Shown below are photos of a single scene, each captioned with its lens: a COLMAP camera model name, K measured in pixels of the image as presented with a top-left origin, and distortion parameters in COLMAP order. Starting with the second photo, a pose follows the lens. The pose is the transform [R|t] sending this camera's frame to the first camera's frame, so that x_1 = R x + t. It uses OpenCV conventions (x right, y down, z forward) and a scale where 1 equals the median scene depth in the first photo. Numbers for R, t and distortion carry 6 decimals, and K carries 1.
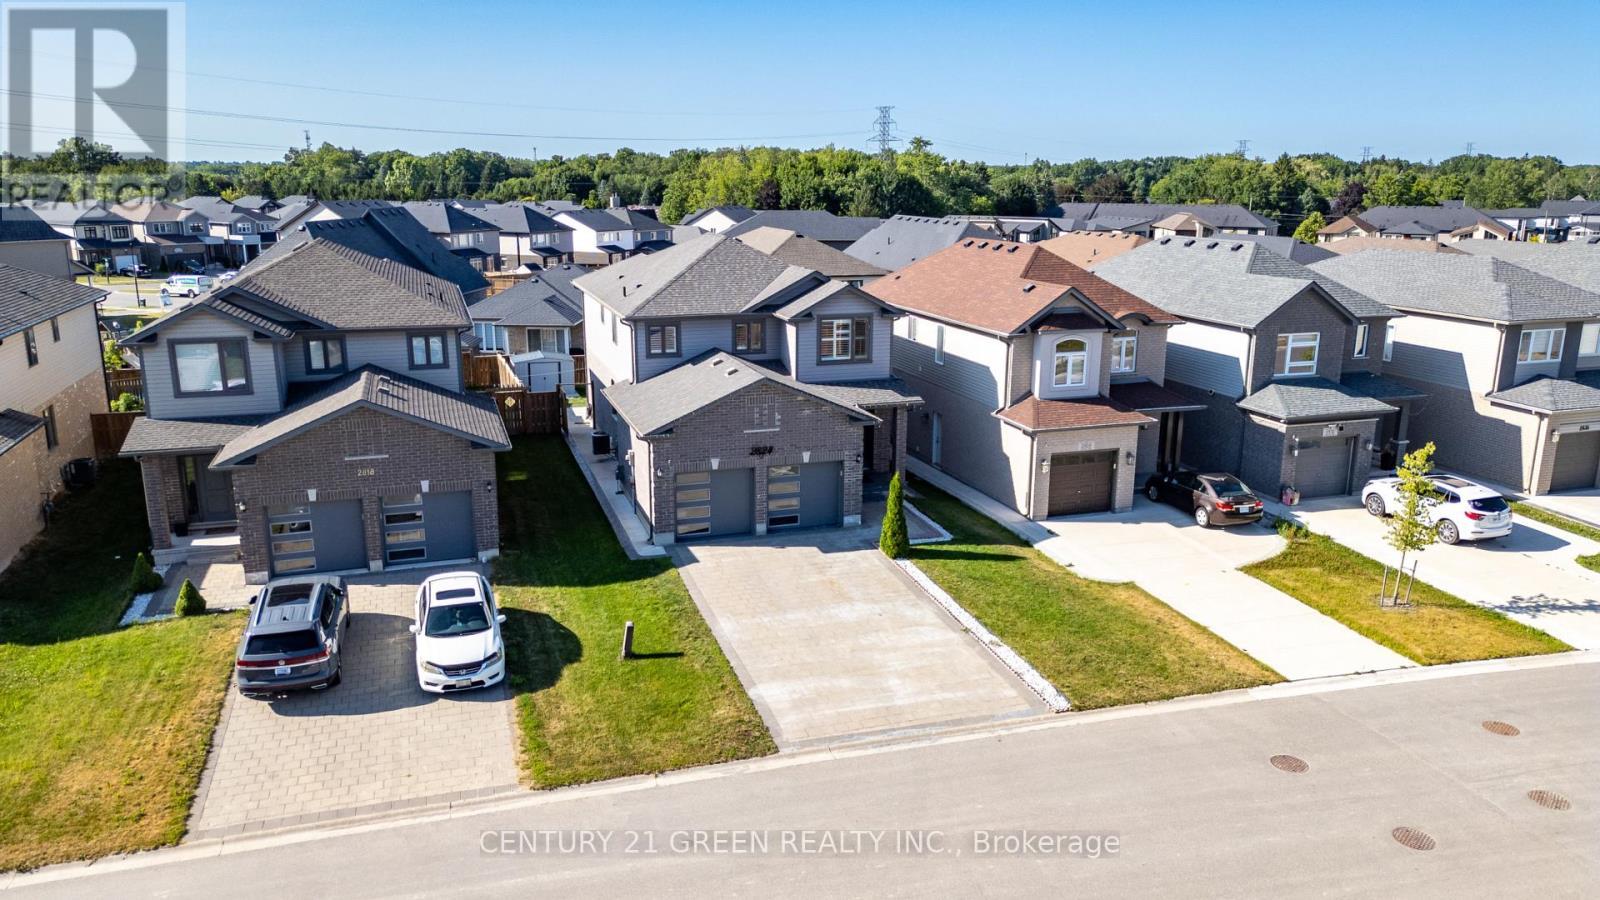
lens RADIAL K [[1119.7, 0, 800.0], [0, 1119.7, 450.0], [0, 0, 1]] dist [0.042358, -0.005708]
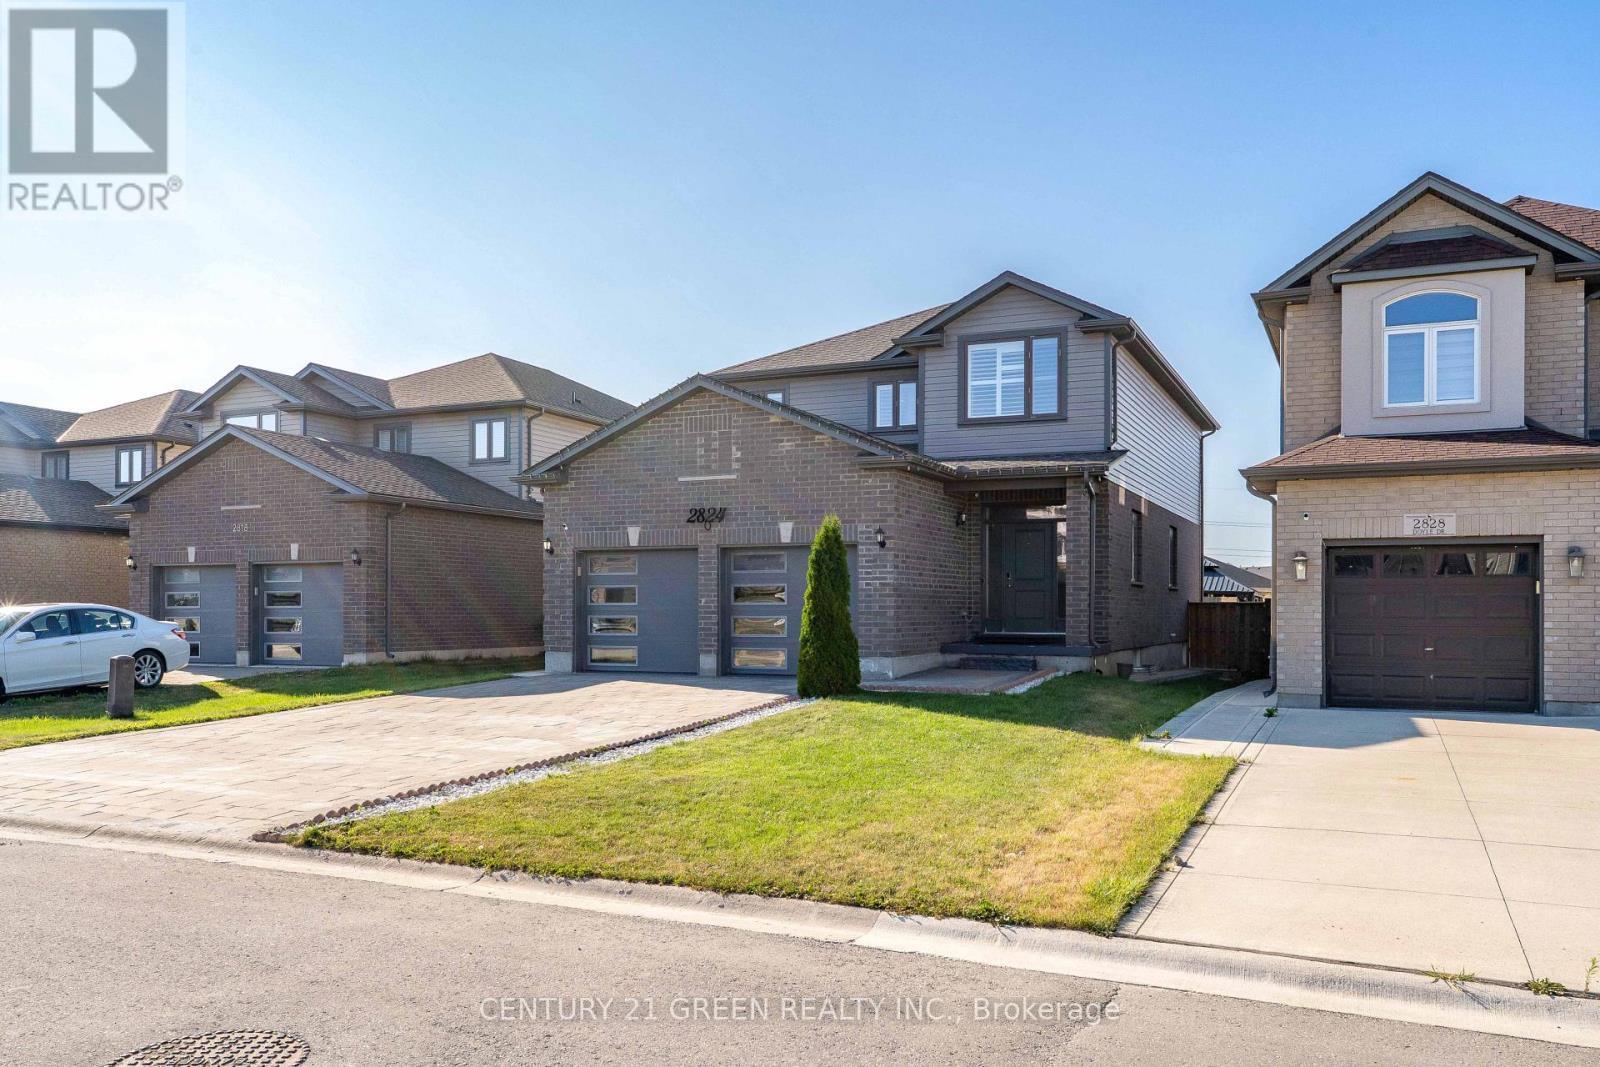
lens RADIAL K [[1261.5, 0, 807.6], [0, 1261.5, 606.4], [0, 0, 1]] dist [-0.007987, -0.001666]
pose [[0.740563, -0.007942, -0.671939, 0.414040], [-0.157169, 0.970149, -0.184687, 0.149008], [0.653348, 0.242381, 0.717208, 0.583308]]
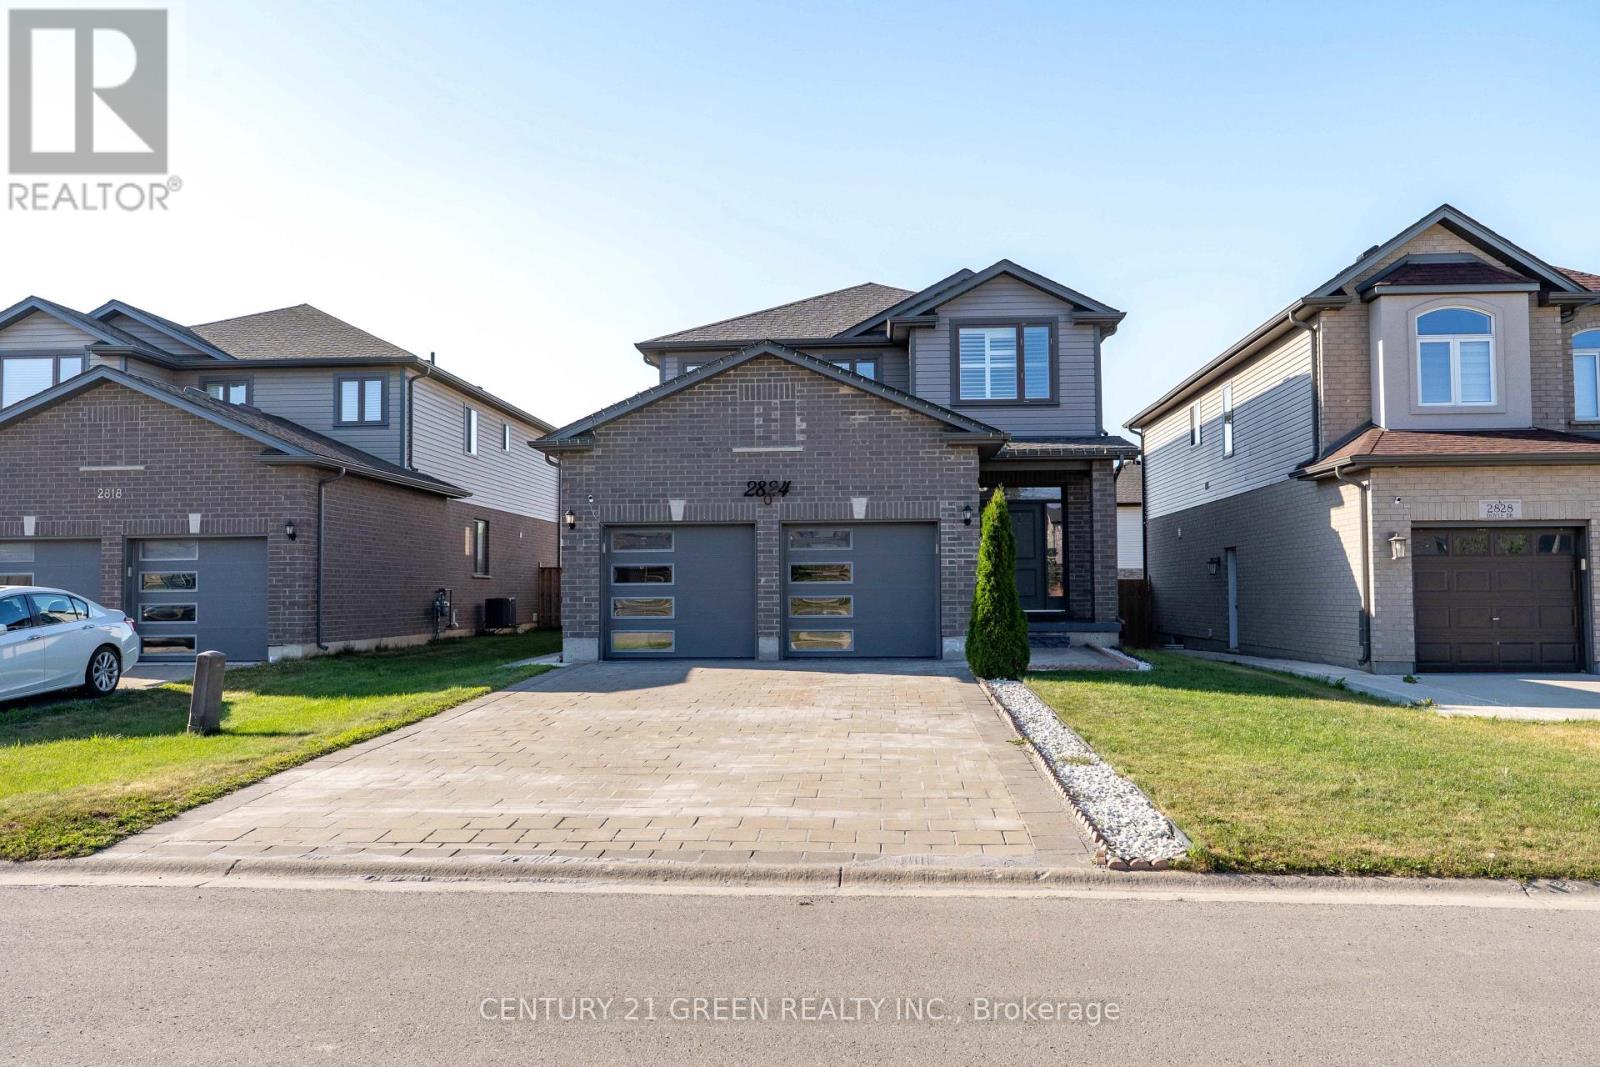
lens RADIAL K [[1219.4, 0, 792.7], [0, 1219.4, 534.8], [0, 0, 1]] dist [-0.013020, -0.000748]
pose [[0.924295, -0.030163, -0.380485, 0.188120], [-0.079258, 0.959974, -0.268640, 0.169303], [0.373359, 0.278459, 0.884909, 0.497613]]
